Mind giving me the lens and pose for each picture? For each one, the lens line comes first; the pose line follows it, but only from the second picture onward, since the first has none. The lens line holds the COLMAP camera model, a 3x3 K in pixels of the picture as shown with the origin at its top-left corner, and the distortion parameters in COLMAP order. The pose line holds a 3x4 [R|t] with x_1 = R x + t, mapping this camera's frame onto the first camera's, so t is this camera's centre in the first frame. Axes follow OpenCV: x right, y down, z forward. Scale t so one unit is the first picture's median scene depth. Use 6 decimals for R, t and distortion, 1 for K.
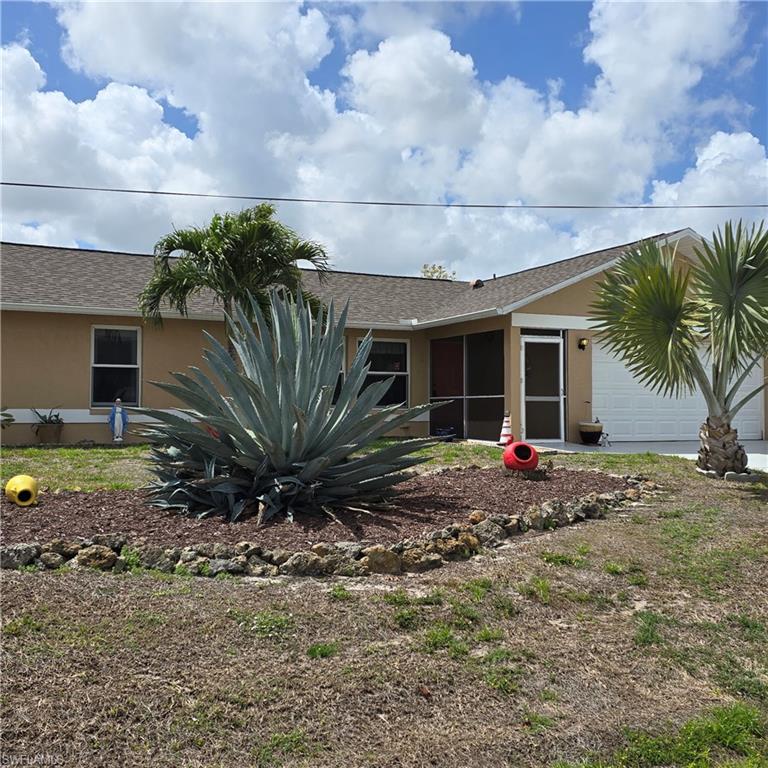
lens RADIAL K [[846.8, 0, 385.0], [0, 846.8, 359.6], [0, 0, 1]] dist [0.115550, -0.142026]
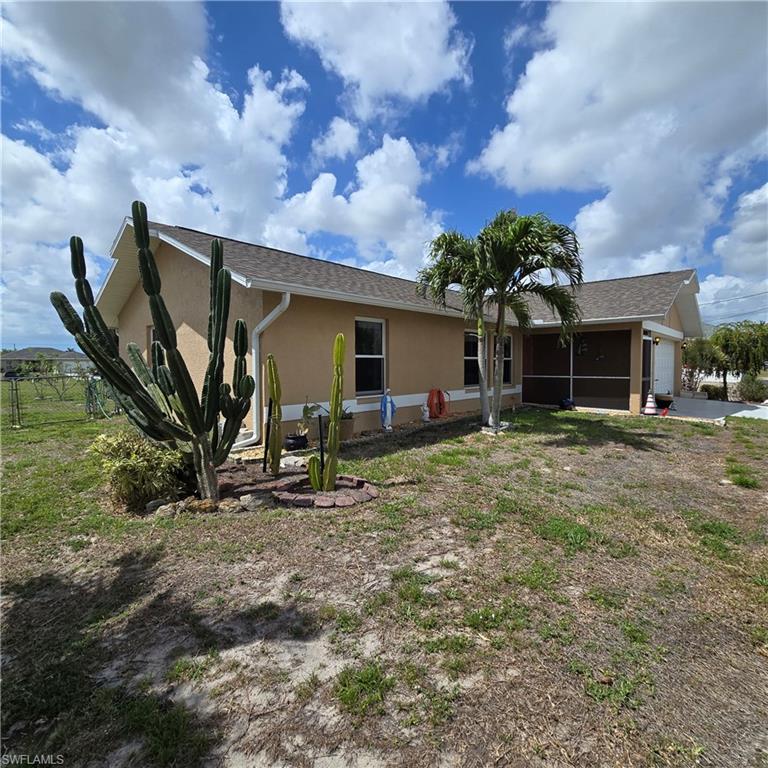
lens RADIAL K [[406.1, 0, 385.0], [0, 406.1, 371.7], [0, 0, 1]] dist [0.001253, -0.002892]
pose [[0.916609, -0.014509, 0.399521, -0.484172], [-0.019013, 0.996628, 0.079815, -0.013074], [-0.399332, -0.080756, 0.913243, 0.540795]]
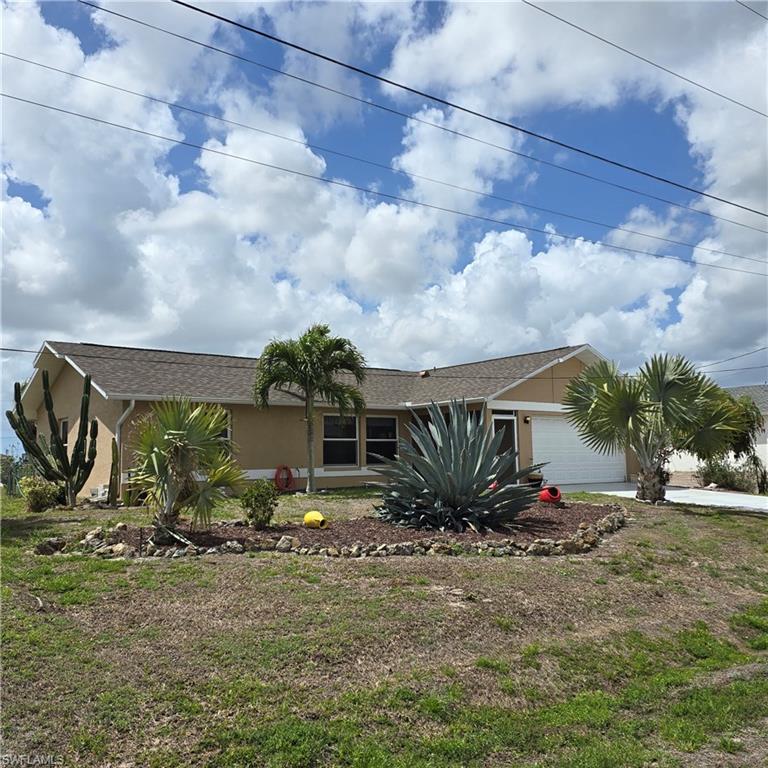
lens RADIAL K [[777.7, 0, 384.0], [0, 777.7, 384.0], [0, 0, 1]] dist [0.138323, -0.154843]
pose [[0.970157, 0.004197, 0.242439, -0.344463], [0.005654, 0.999187, -0.039922, -0.027922], [-0.242410, 0.040101, 0.969345, -0.269373]]
